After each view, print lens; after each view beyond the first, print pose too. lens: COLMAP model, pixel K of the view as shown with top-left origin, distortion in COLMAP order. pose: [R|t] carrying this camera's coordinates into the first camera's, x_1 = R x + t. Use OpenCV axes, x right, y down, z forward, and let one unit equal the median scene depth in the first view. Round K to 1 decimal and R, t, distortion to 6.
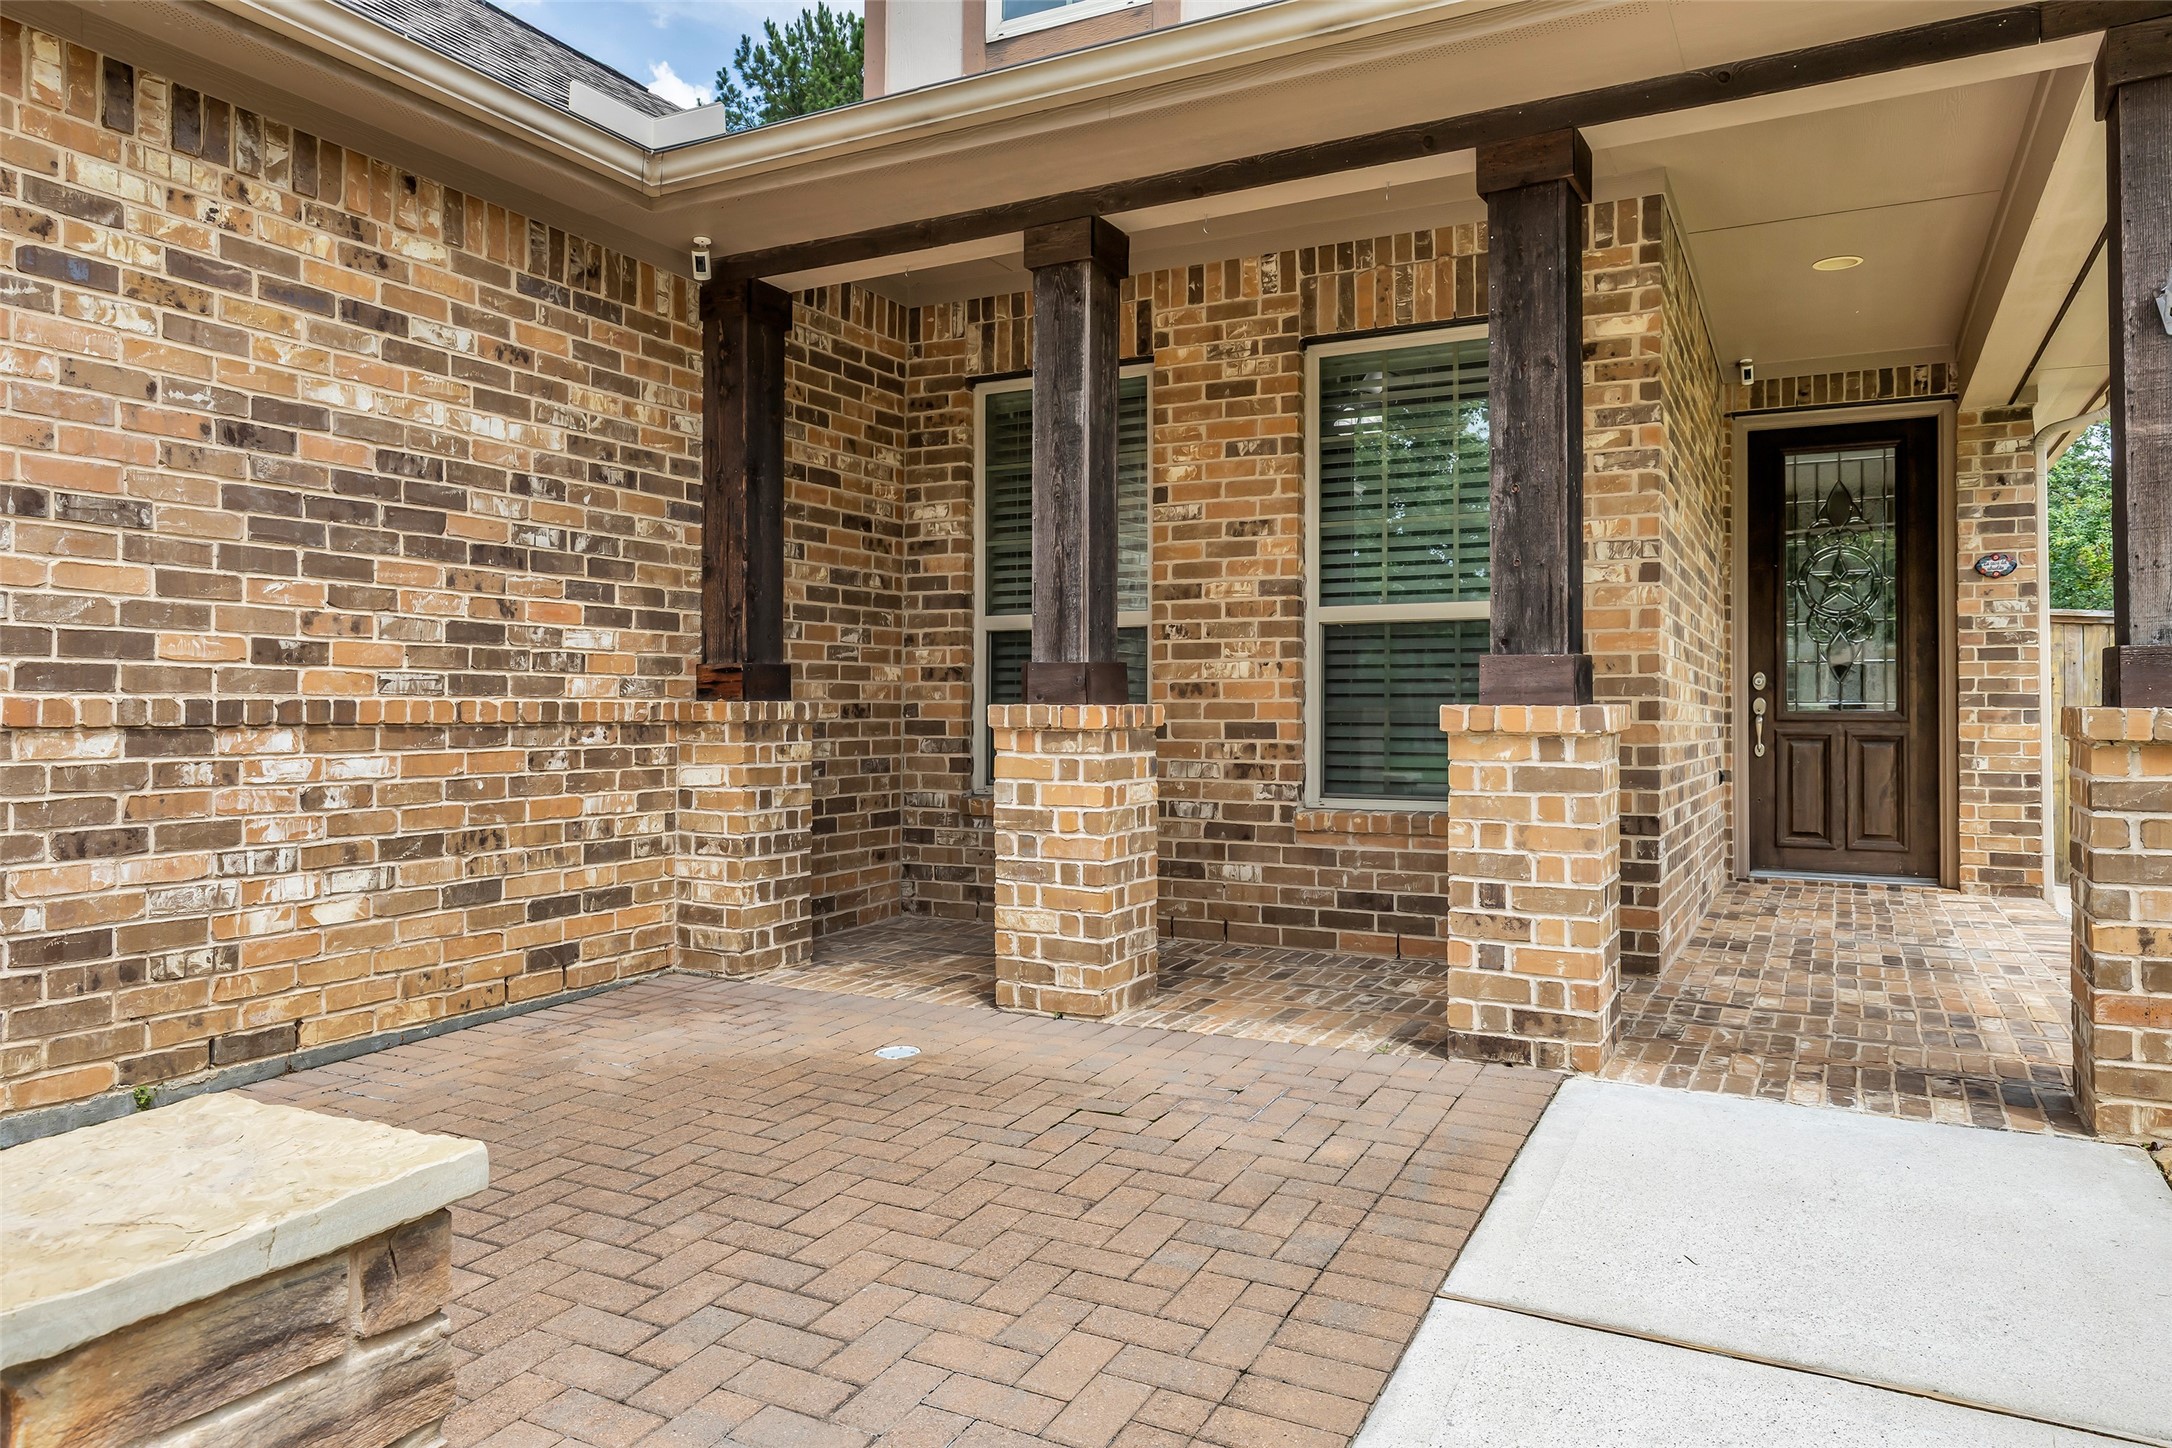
lens RADIAL K [[1440.3, 0, 1087.1], [0, 1440.3, 693.2], [0, 0, 1]] dist [0.003294, 0.001456]
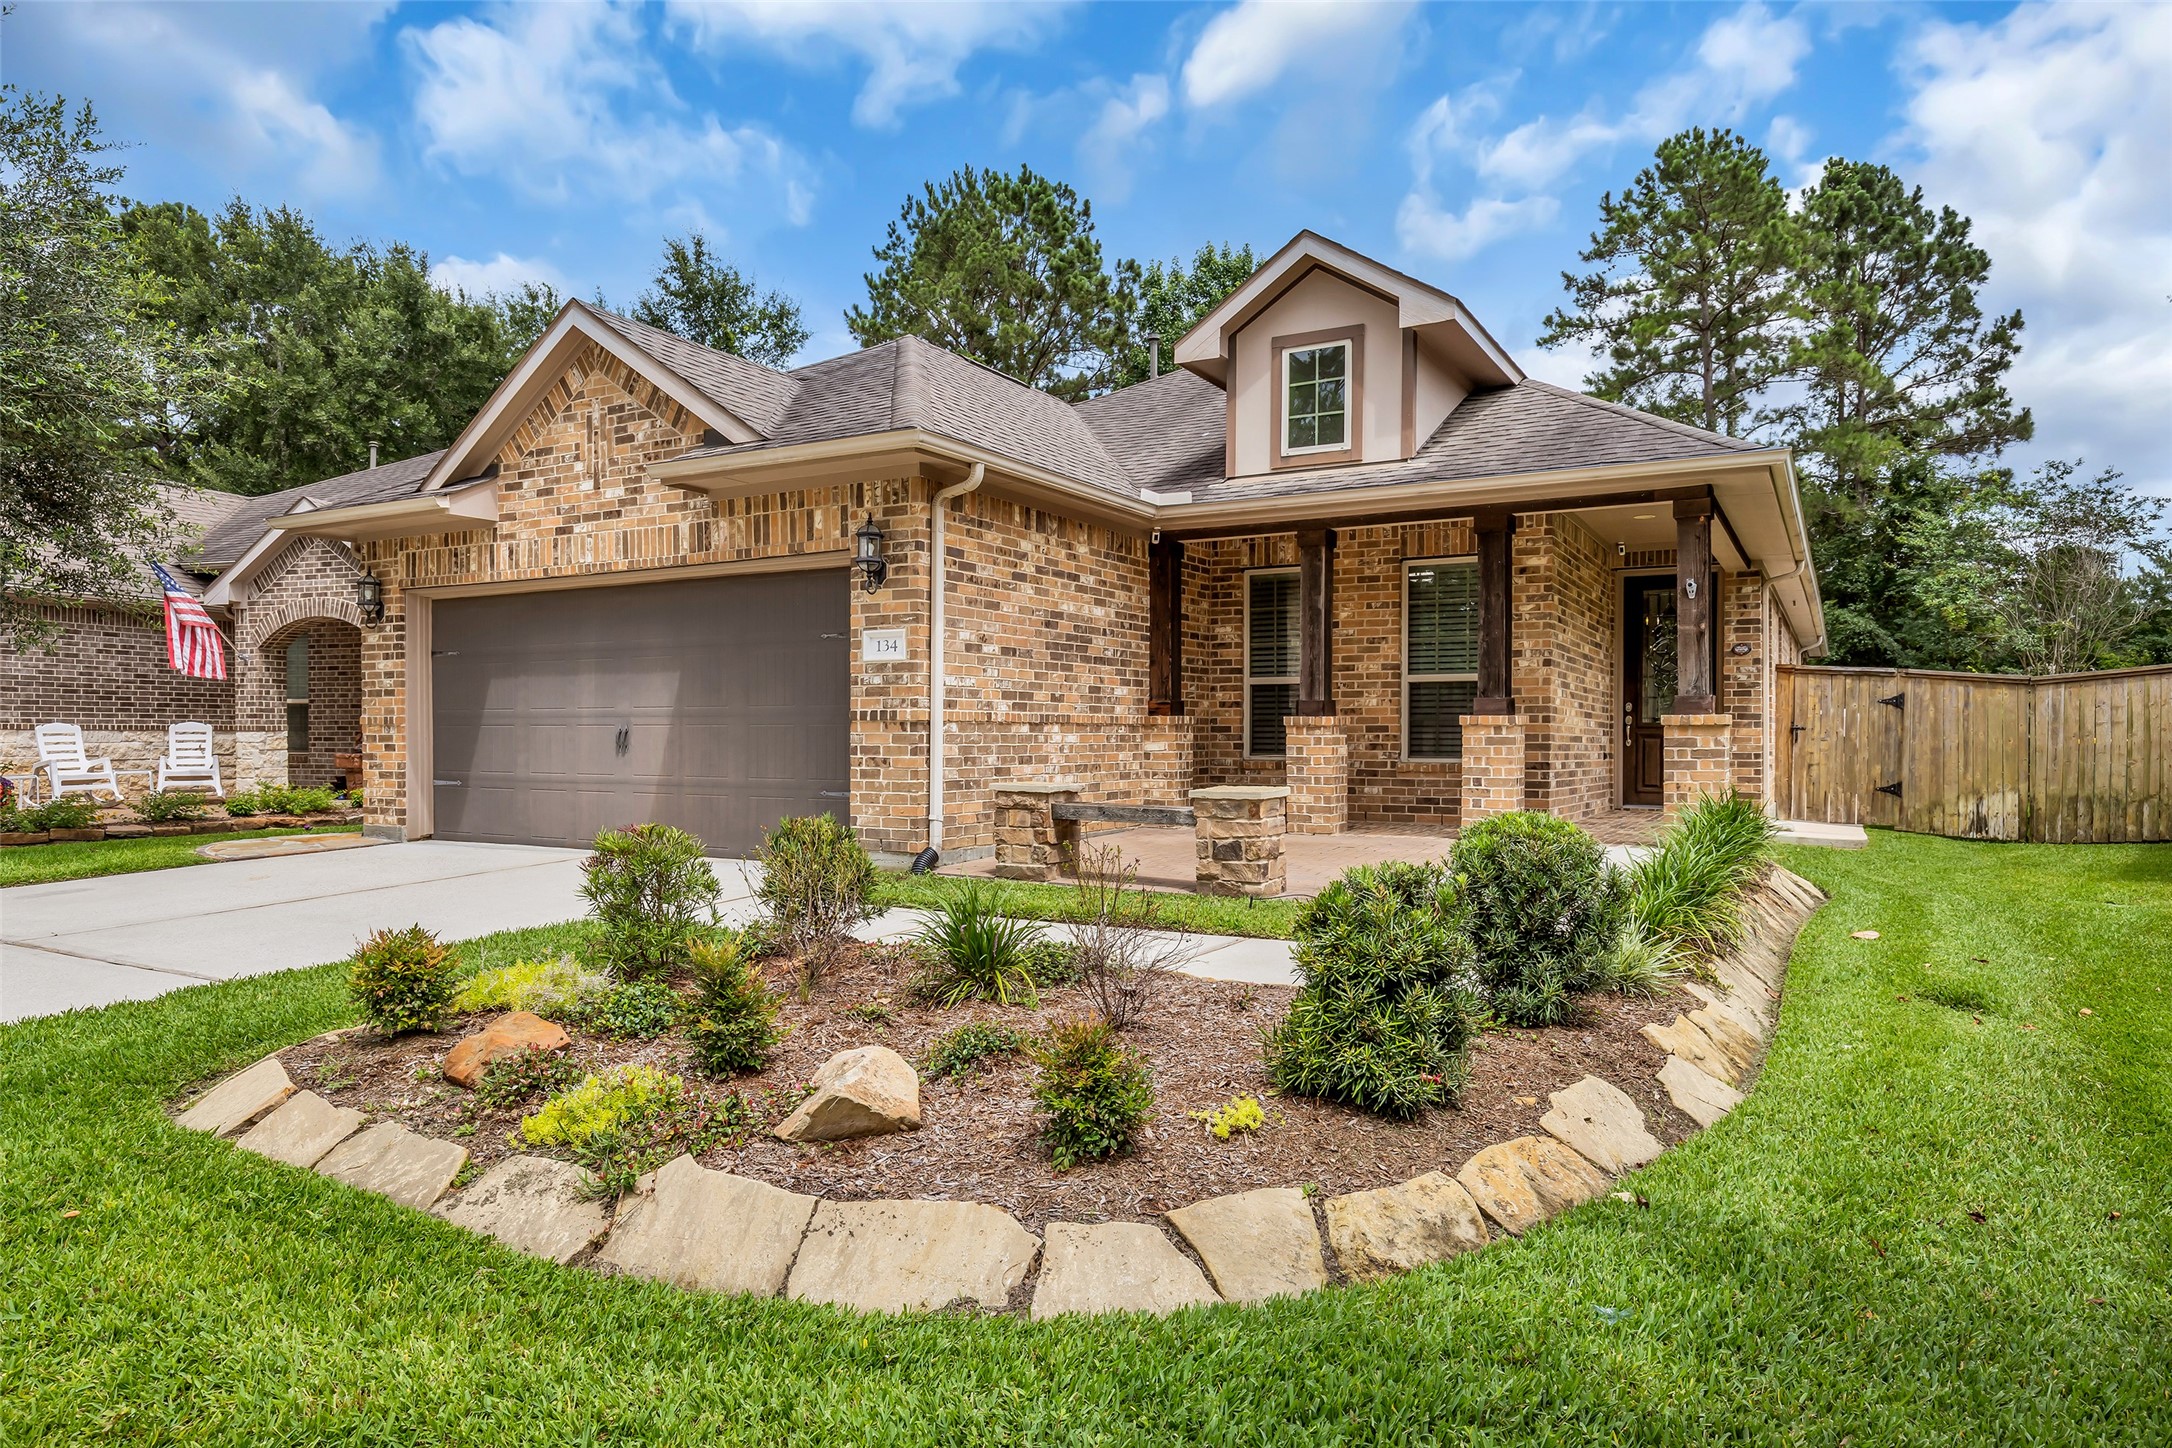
lens RADIAL K [[1343.1, 0, 1080.4], [0, 1343.1, 758.9], [0, 0, 1]] dist [0.000260, -0.001265]
pose [[0.999194, -0.000284, -0.040151, -0.286076], [0.001443, 0.999583, 0.028855, 0.011635], [0.040126, -0.028889, 0.998777, -1.214066]]
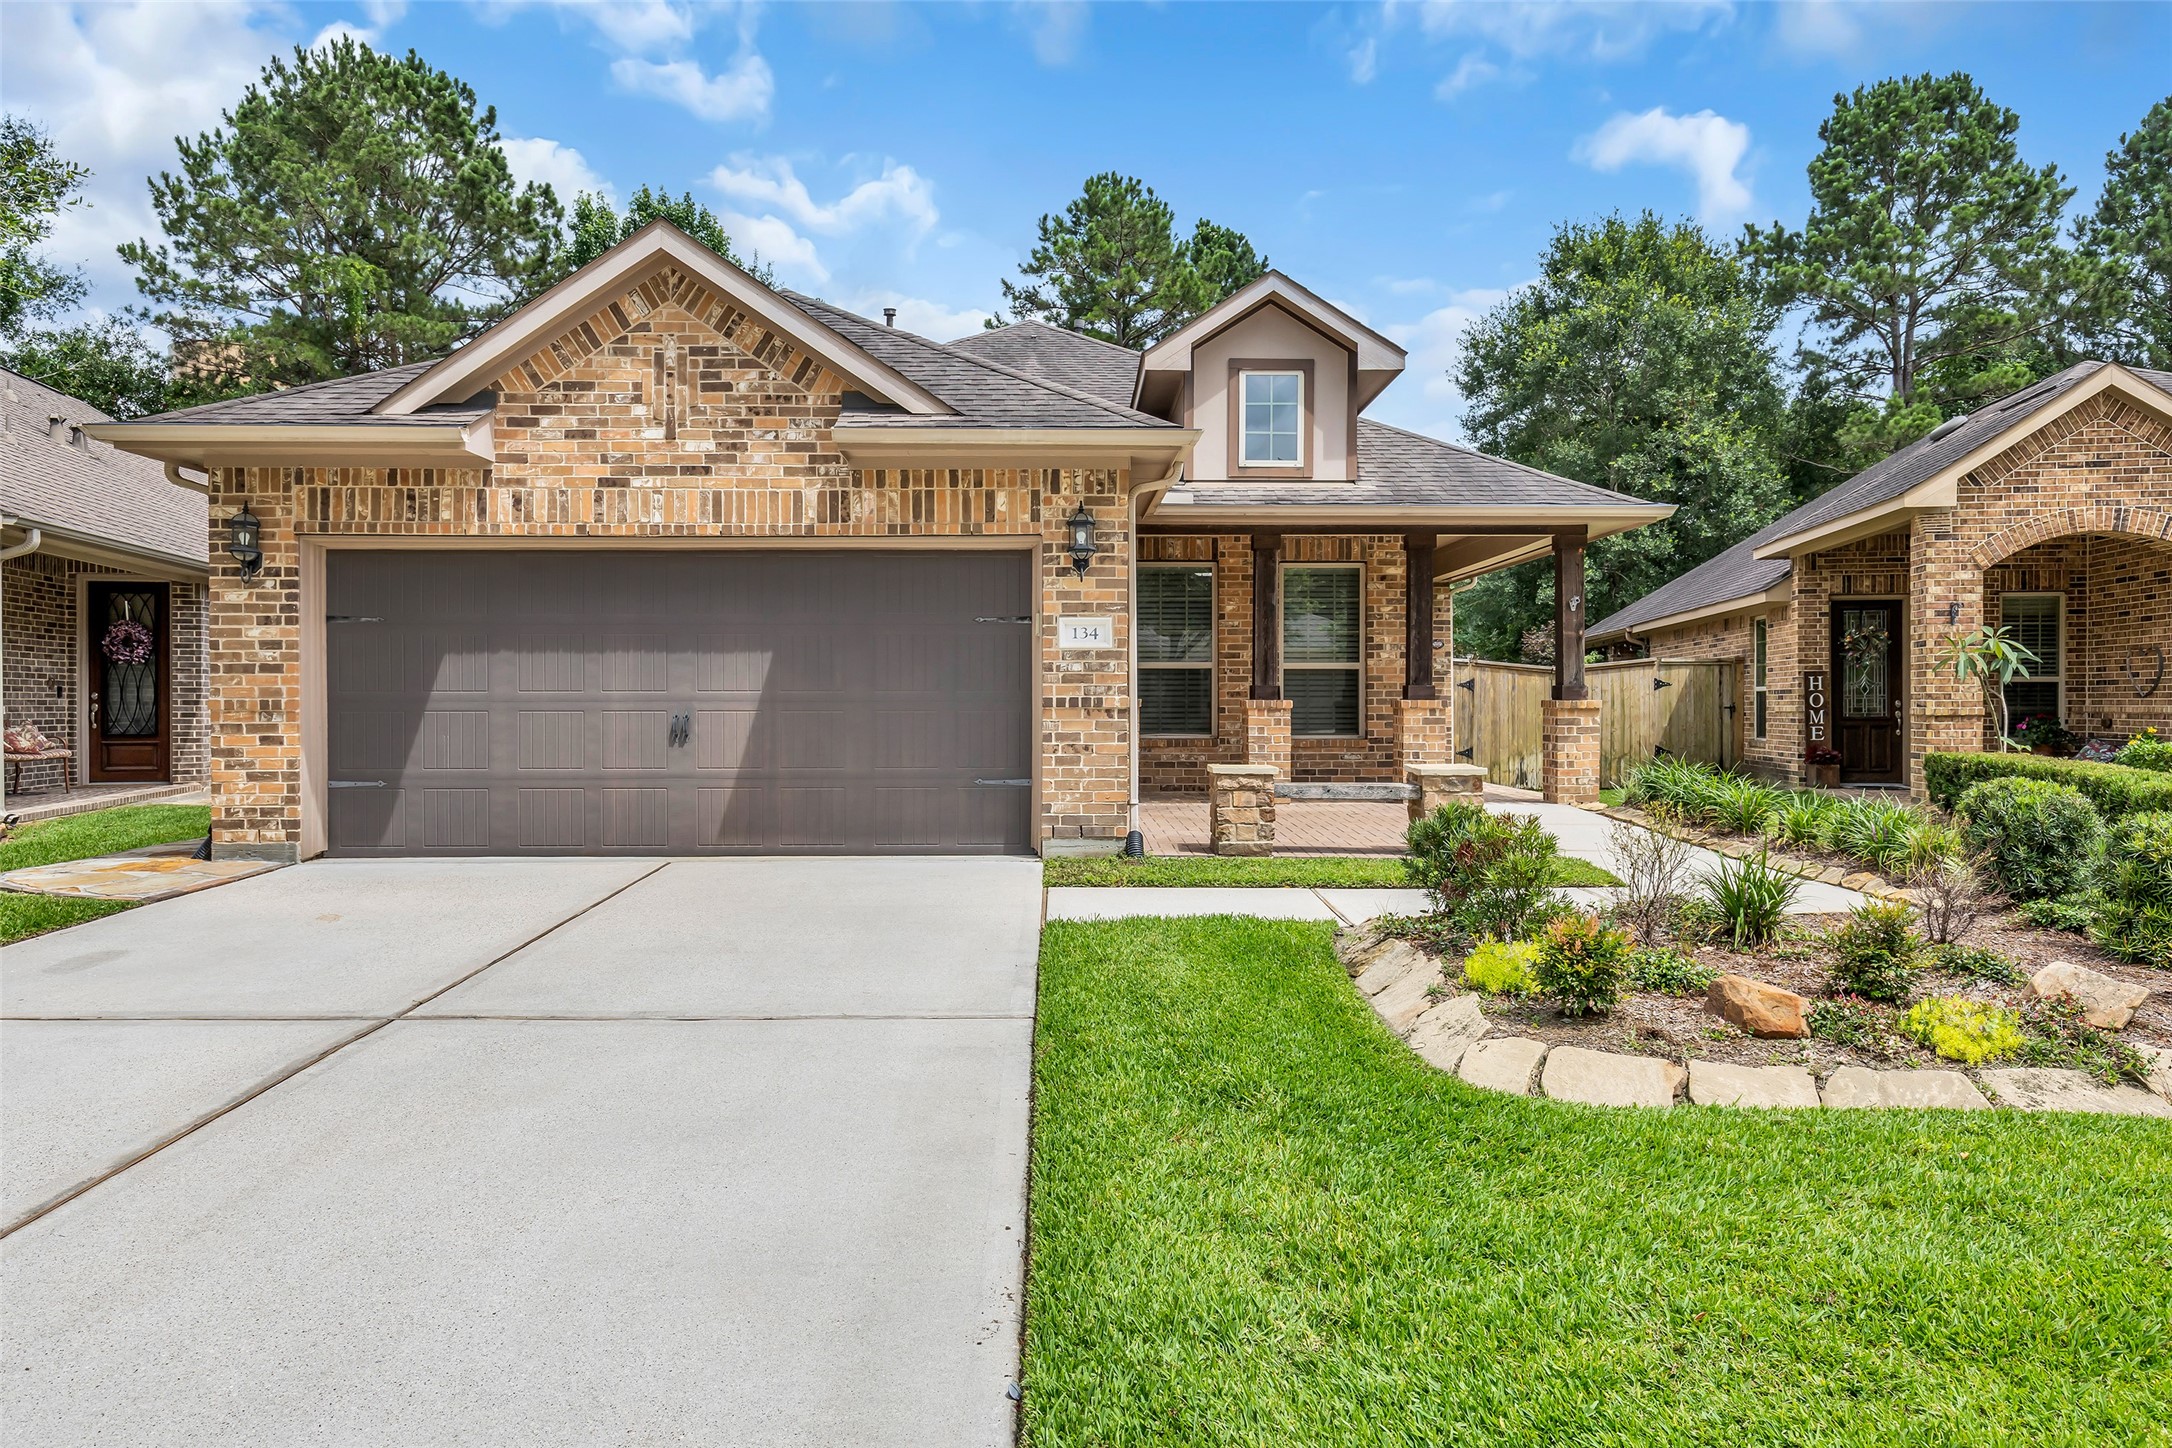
lens RADIAL K [[1364.7, 0, 1086.0], [0, 1364.7, 724.0], [0, 0, 1]] dist [0.001076, 0.000331]
pose [[0.872877, -0.010142, 0.487835, -1.430505], [-0.002517, 0.999677, 0.025285, -0.010718], [-0.487934, -0.023298, 0.872570, -1.047761]]
